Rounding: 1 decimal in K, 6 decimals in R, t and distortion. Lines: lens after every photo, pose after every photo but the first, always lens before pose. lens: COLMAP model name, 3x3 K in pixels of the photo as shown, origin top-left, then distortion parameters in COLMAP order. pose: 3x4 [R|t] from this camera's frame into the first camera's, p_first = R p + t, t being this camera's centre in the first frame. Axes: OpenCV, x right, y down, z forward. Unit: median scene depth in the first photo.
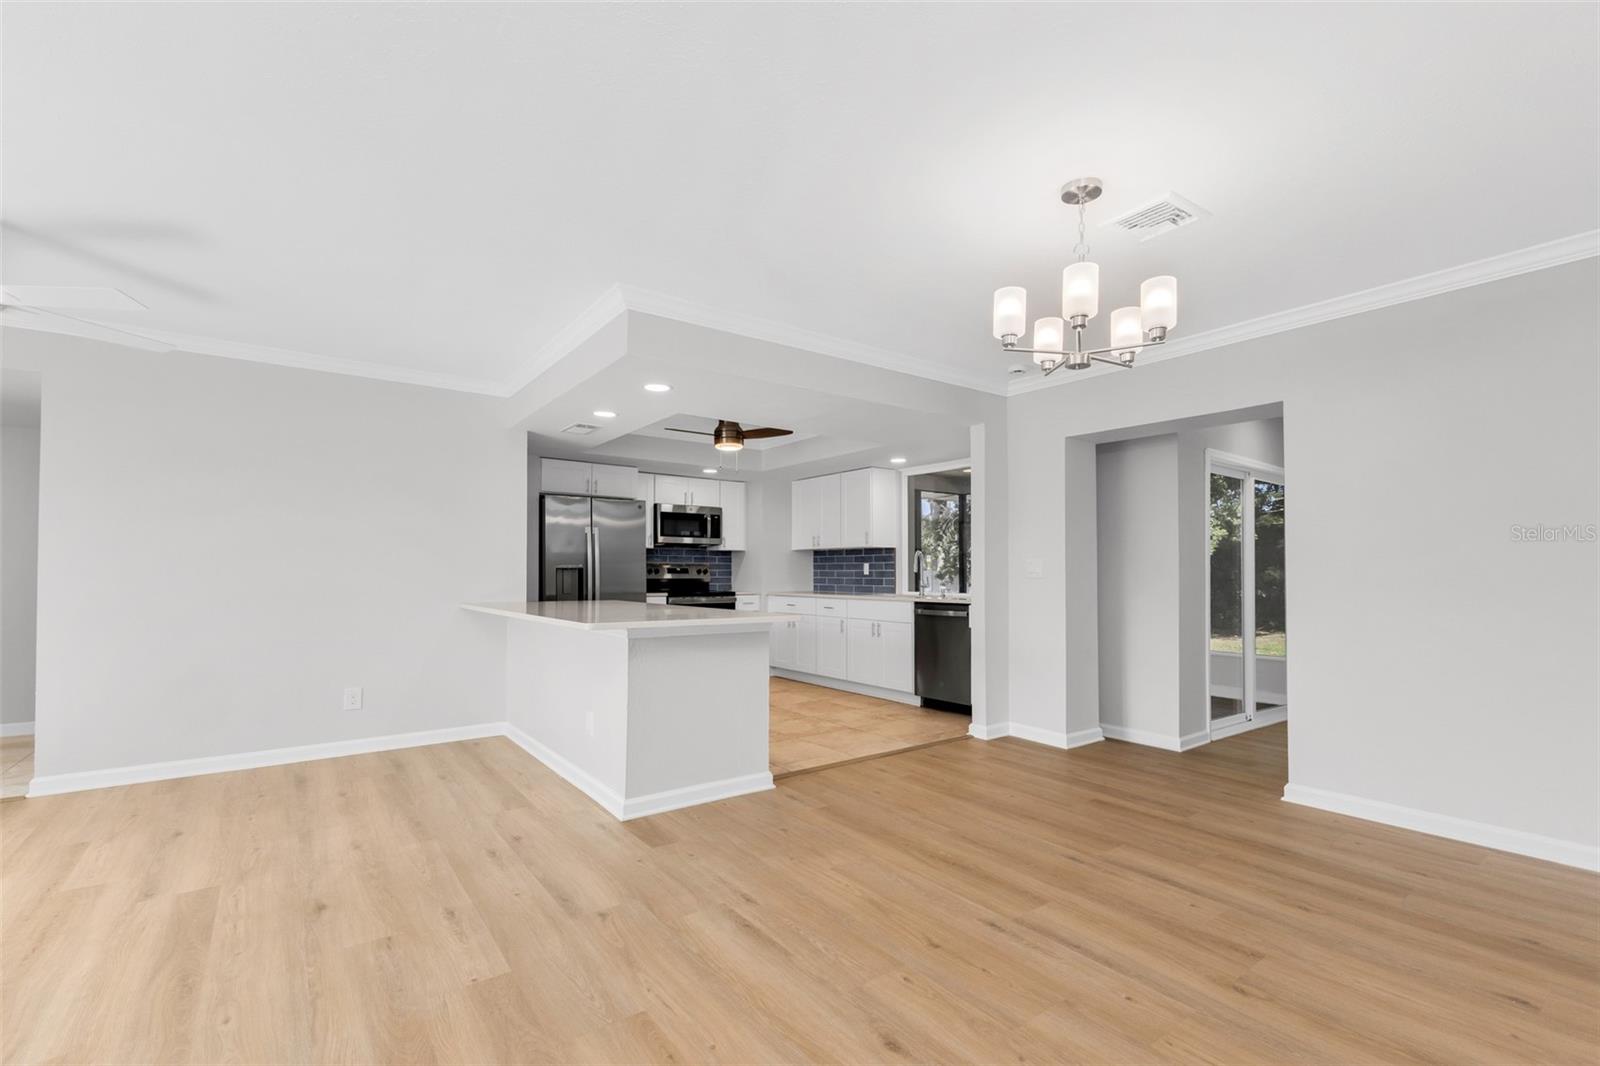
lens RADIAL K [[696.8, 0, 807.7], [0, 696.8, 564.8], [0, 0, 1]] dist [0.011700, -0.000088]
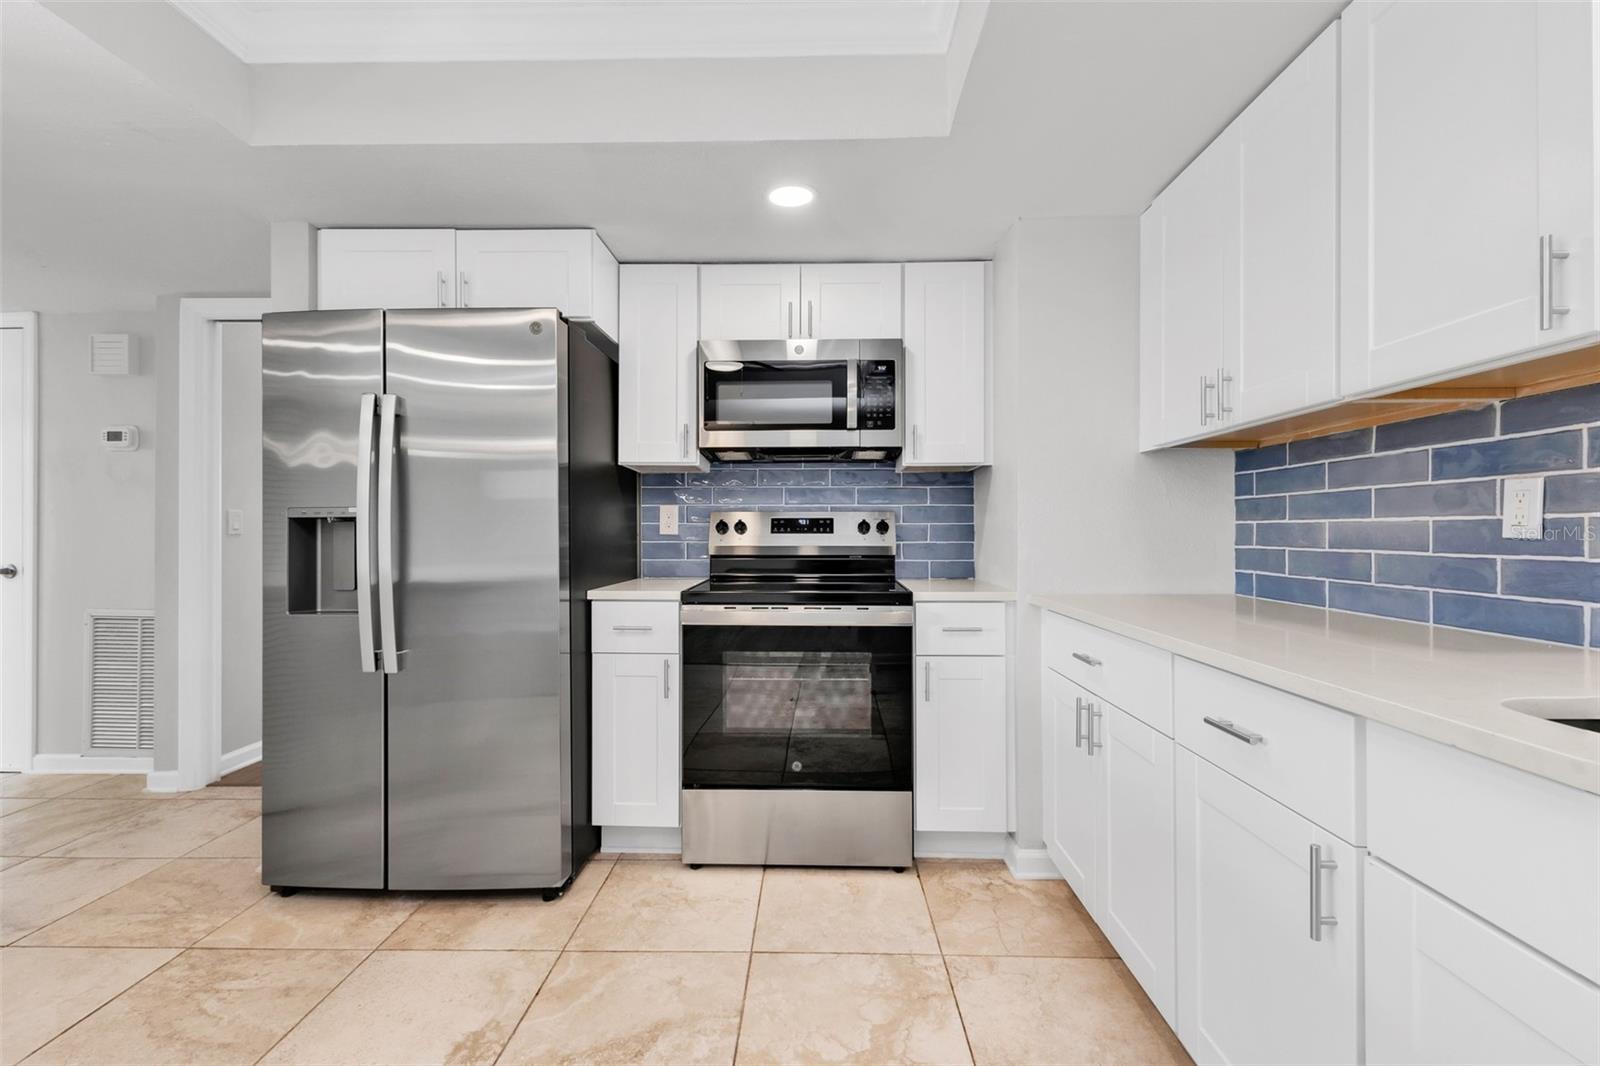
lens RADIAL K [[691.8, 0, 804.2], [0, 691.8, 529.2], [0, 0, 1]] dist [0.012129, -0.000100]
pose [[0.788622, -0.002520, -0.614873, 0.050056], [0.006209, 0.999973, 0.003865, 0.009979], [0.614847, -0.006866, 0.788616, 0.760973]]
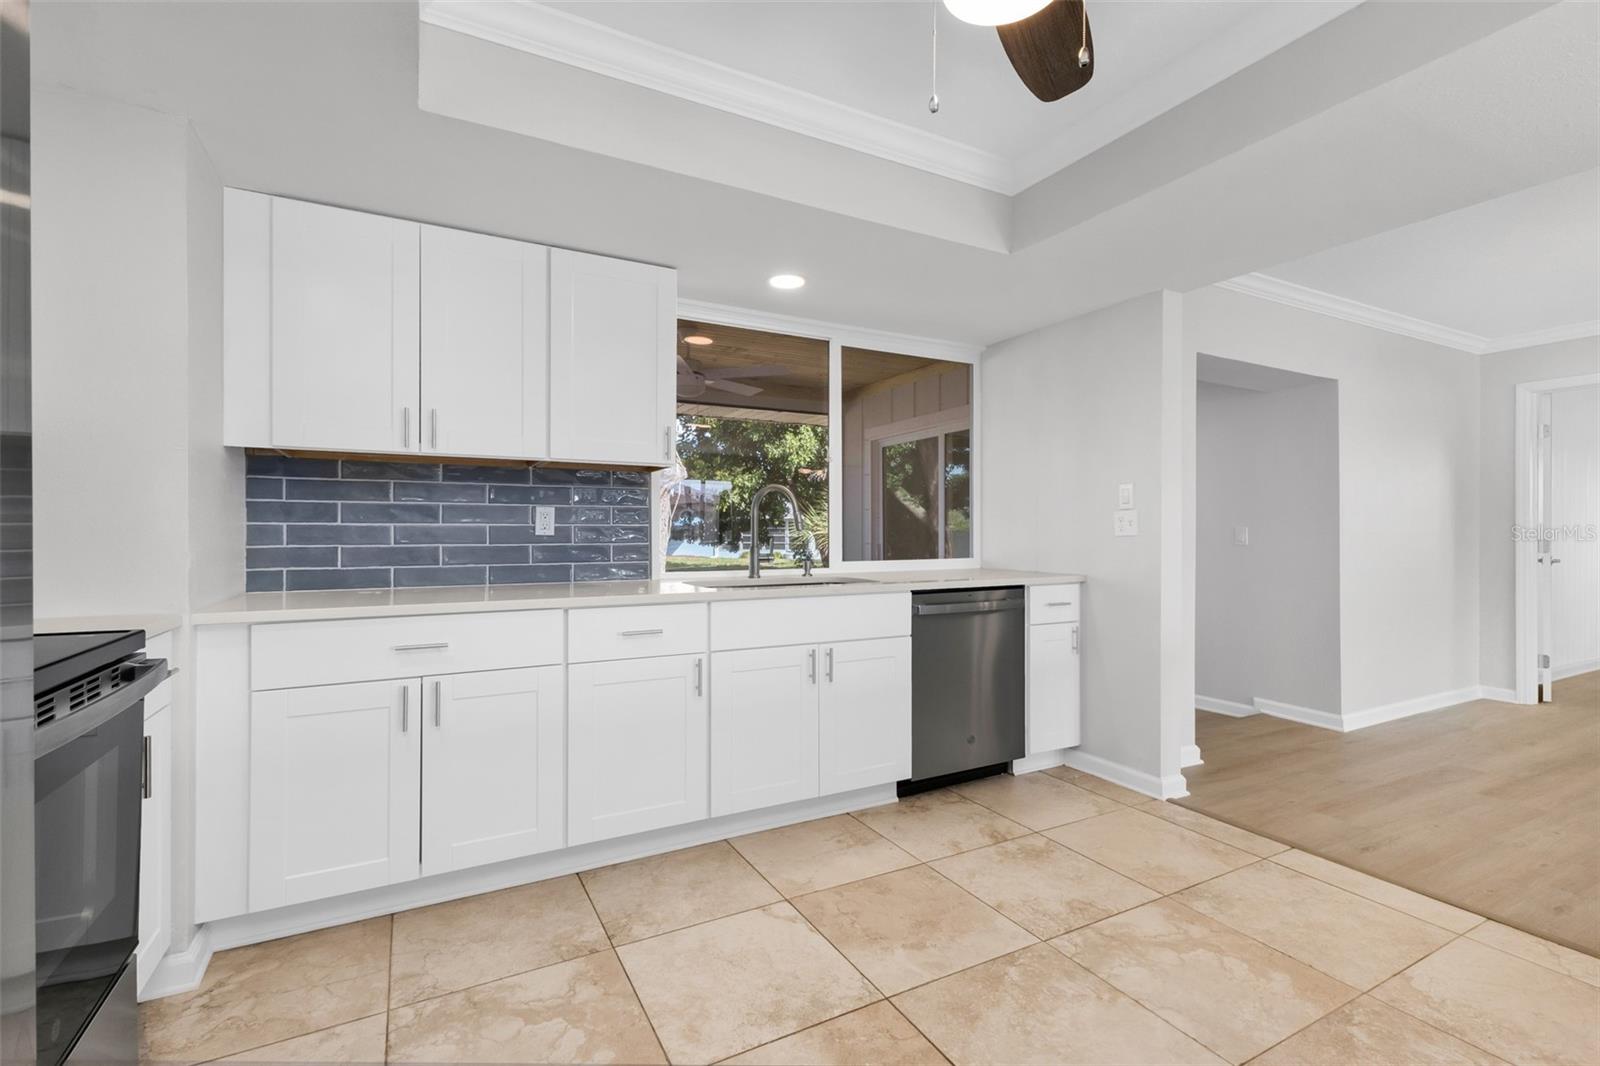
lens RADIAL K [[704.2, 0, 798.0], [0, 704.2, 541.3], [0, 0, 1]] dist [0.014663, 0.000047]
pose [[0.163521, -0.014533, 0.986433, -0.281187], [-0.009461, 0.999822, 0.016298, 0.009902], [-0.986494, -0.011998, 0.163355, 0.824676]]
